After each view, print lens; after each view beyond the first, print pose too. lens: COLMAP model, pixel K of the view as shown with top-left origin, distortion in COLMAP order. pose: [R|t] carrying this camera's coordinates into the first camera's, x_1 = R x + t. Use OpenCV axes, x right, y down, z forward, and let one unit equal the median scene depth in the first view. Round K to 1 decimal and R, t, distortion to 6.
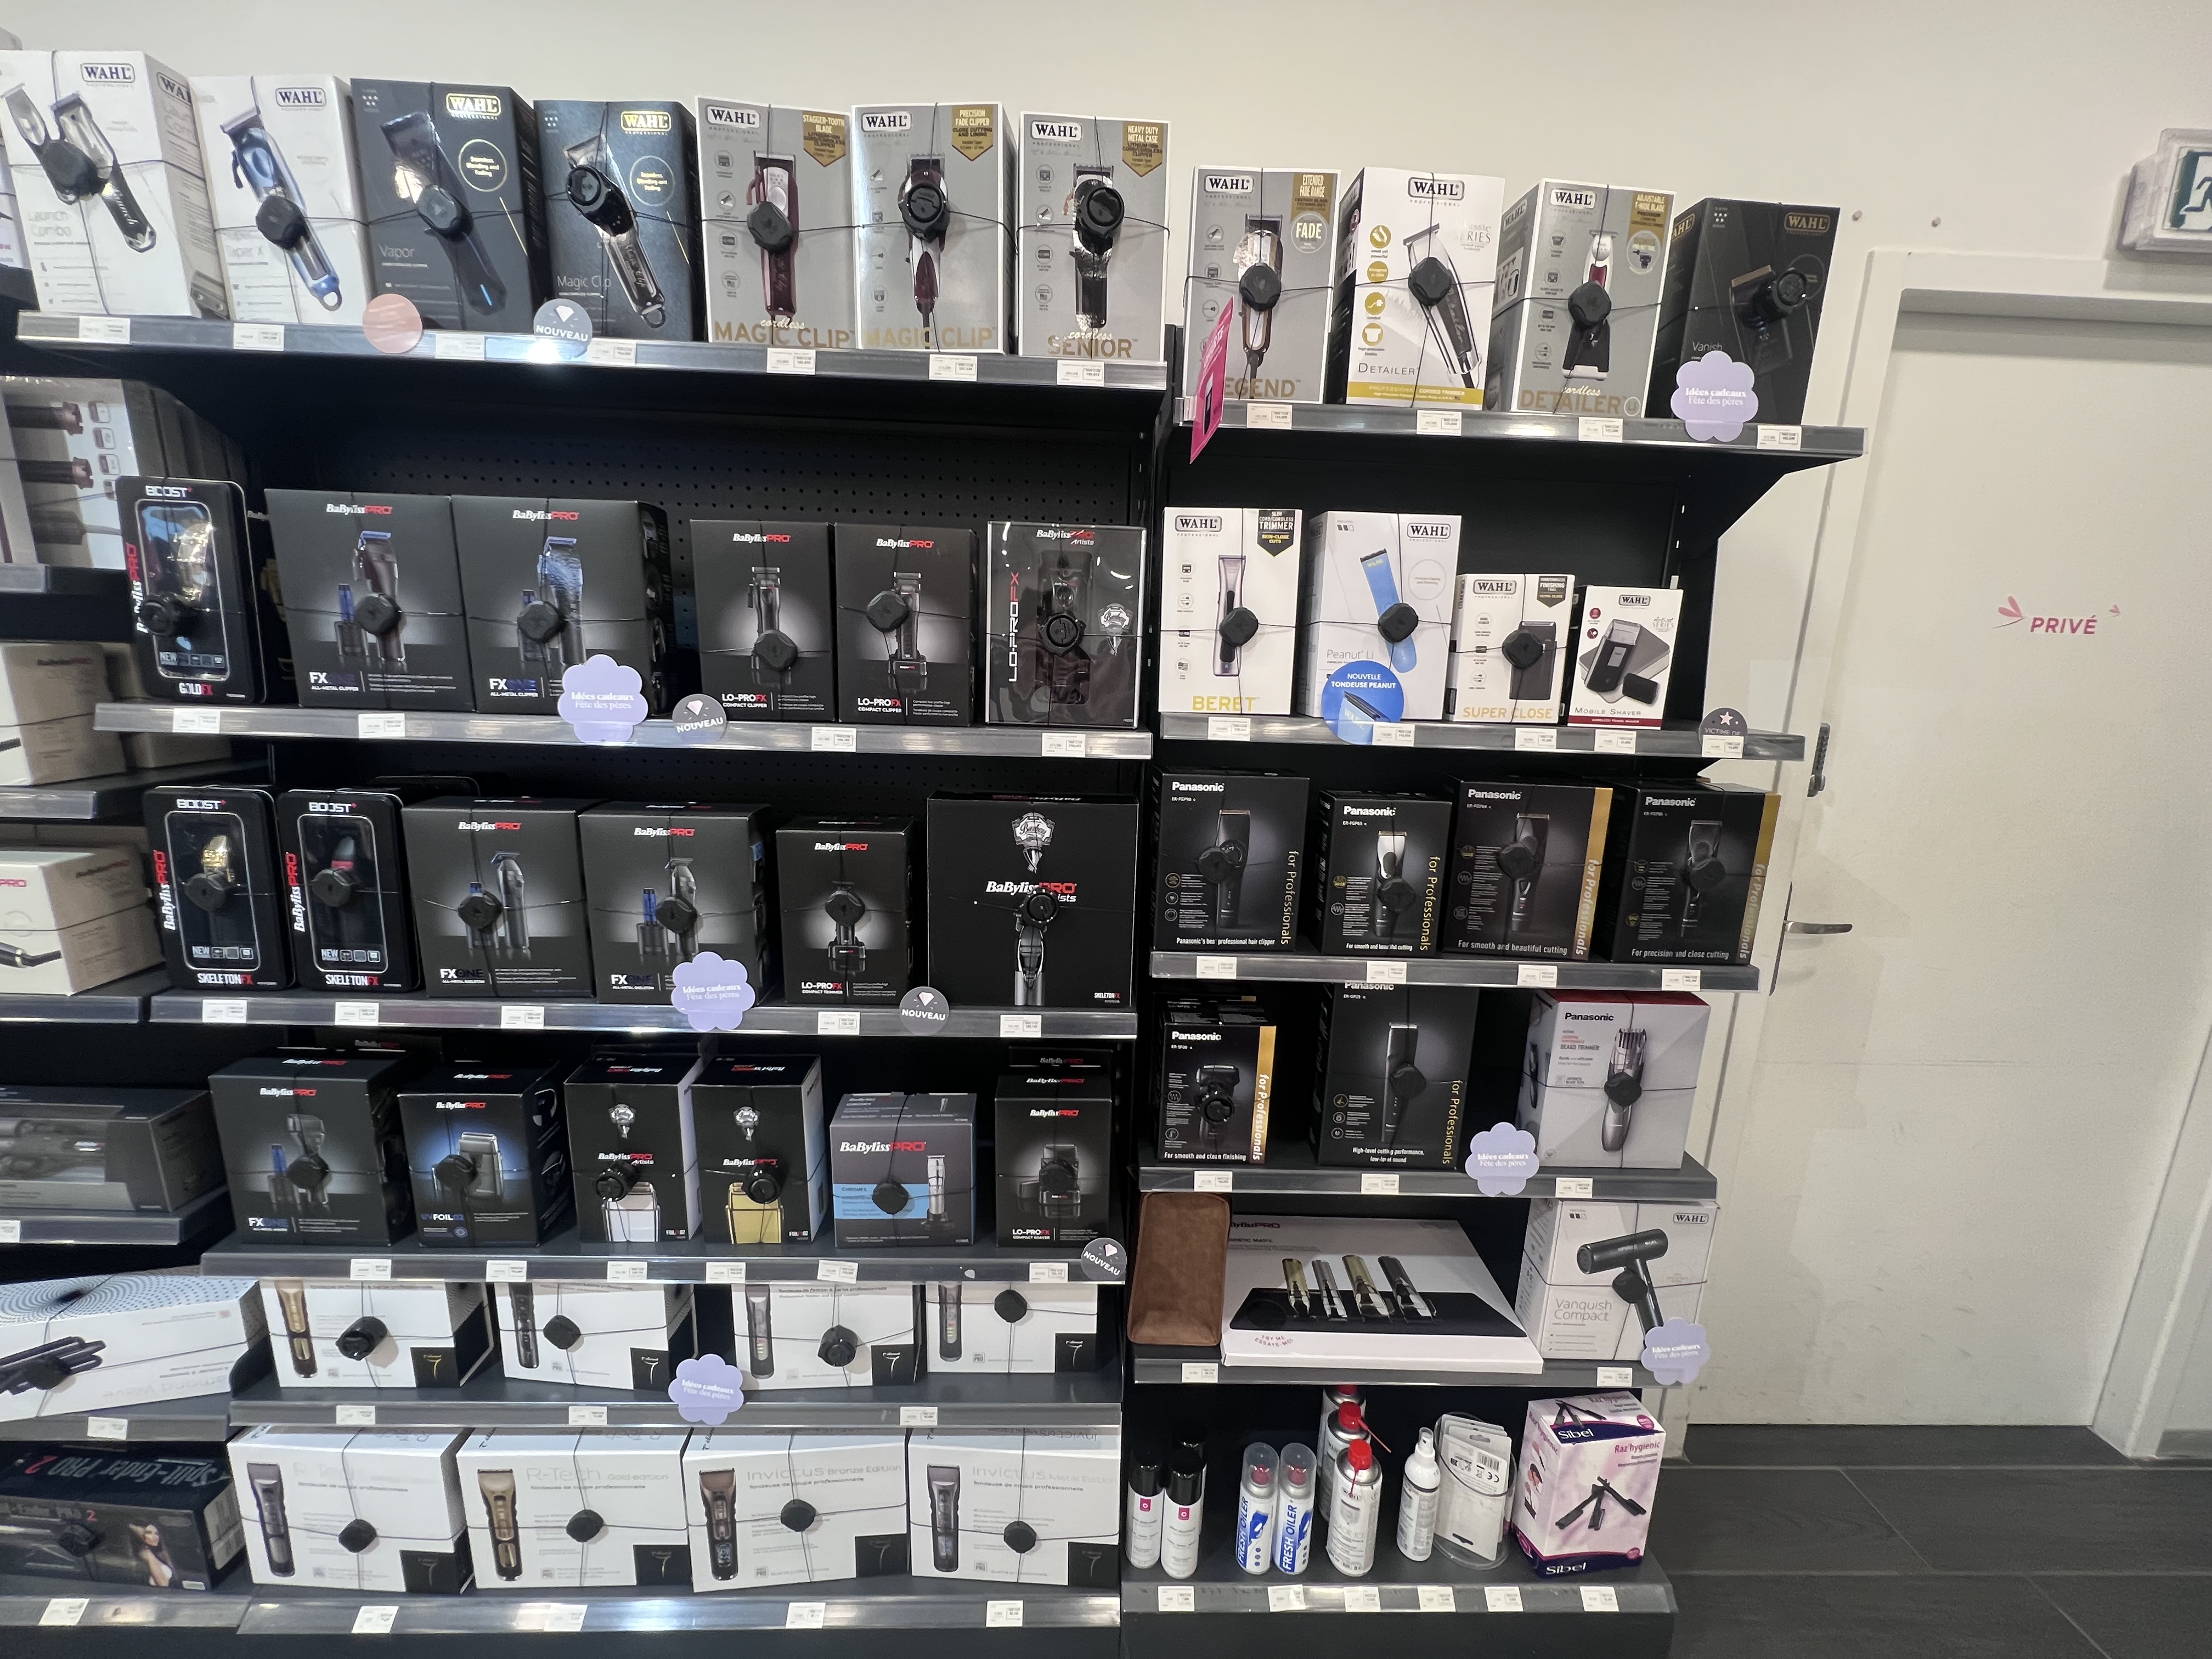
lens RADIAL K [[890.8, 0, 1111.1], [0, 890.8, 826.2], [0, 0, 1]] dist [-0.001865, -0.000200]
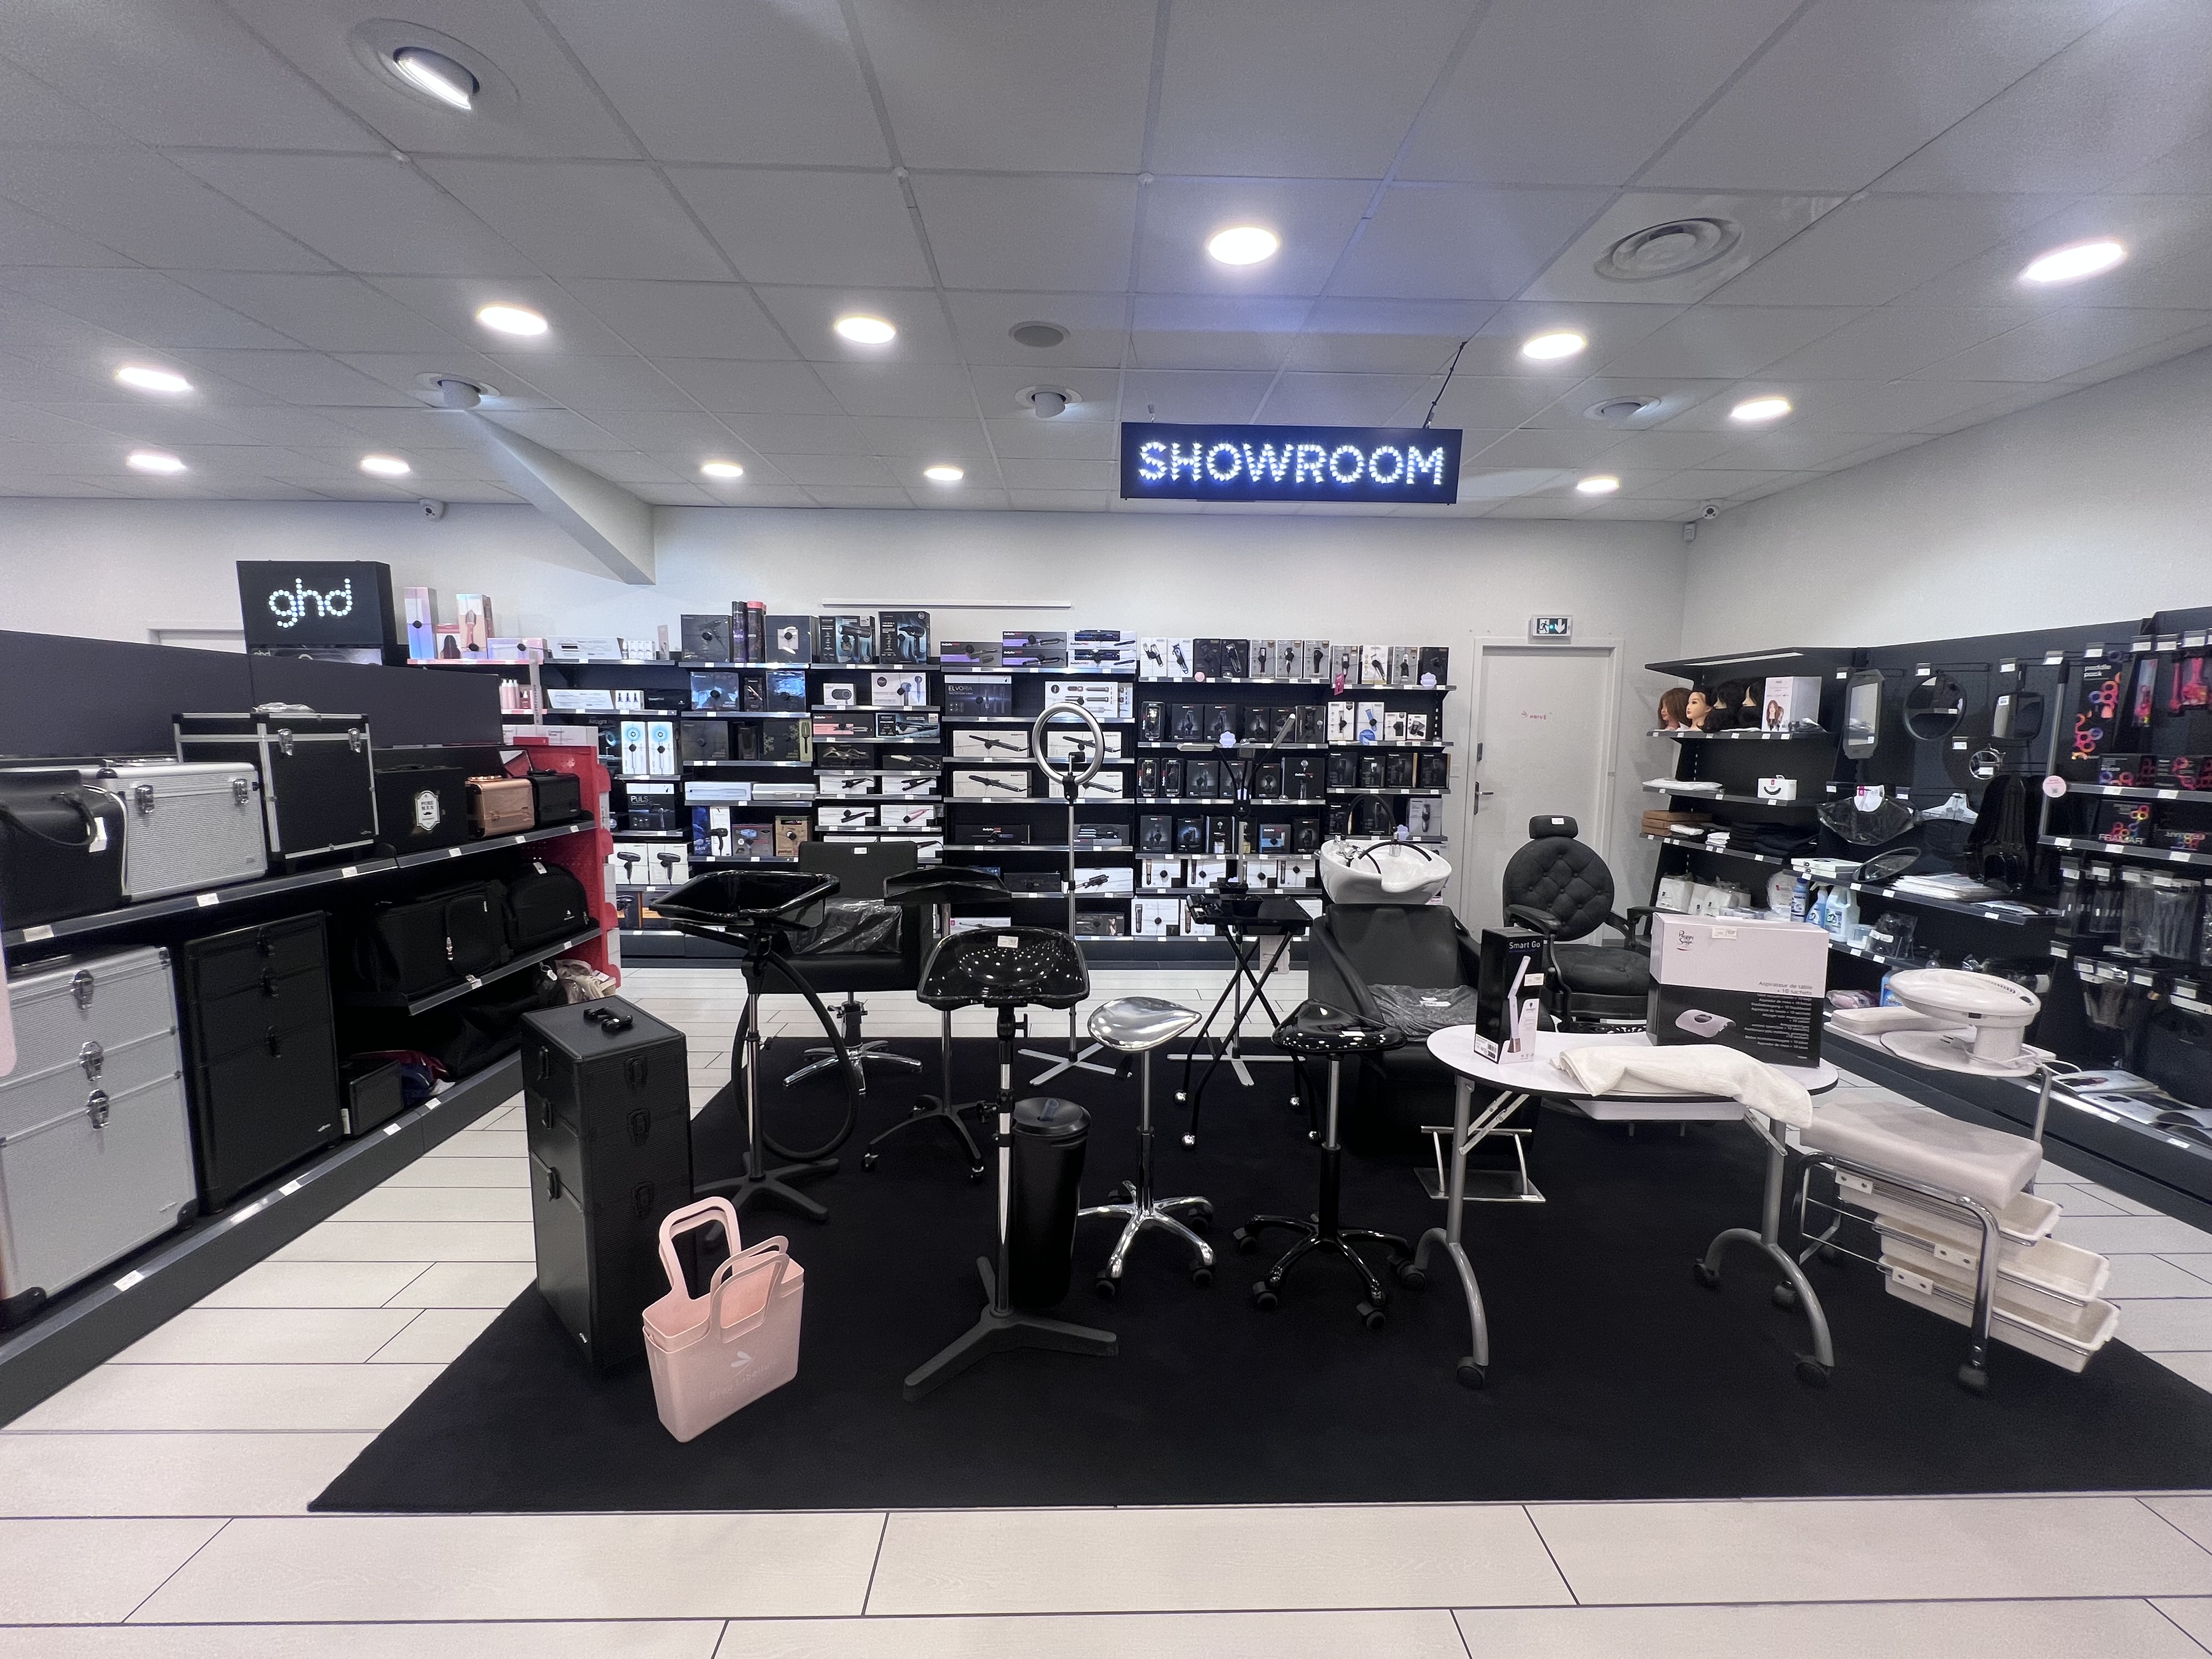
lens RADIAL K [[890.8, 0, 1099.6], [0, 890.8, 831.6], [0, 0, 1]] dist [-0.001865, -0.000200]
pose [[0.999568, -0.021403, -0.020123, -1.190945], [0.019513, 0.995765, -0.089846, 0.848412], [0.021961, 0.089415, 0.995752, -4.179201]]
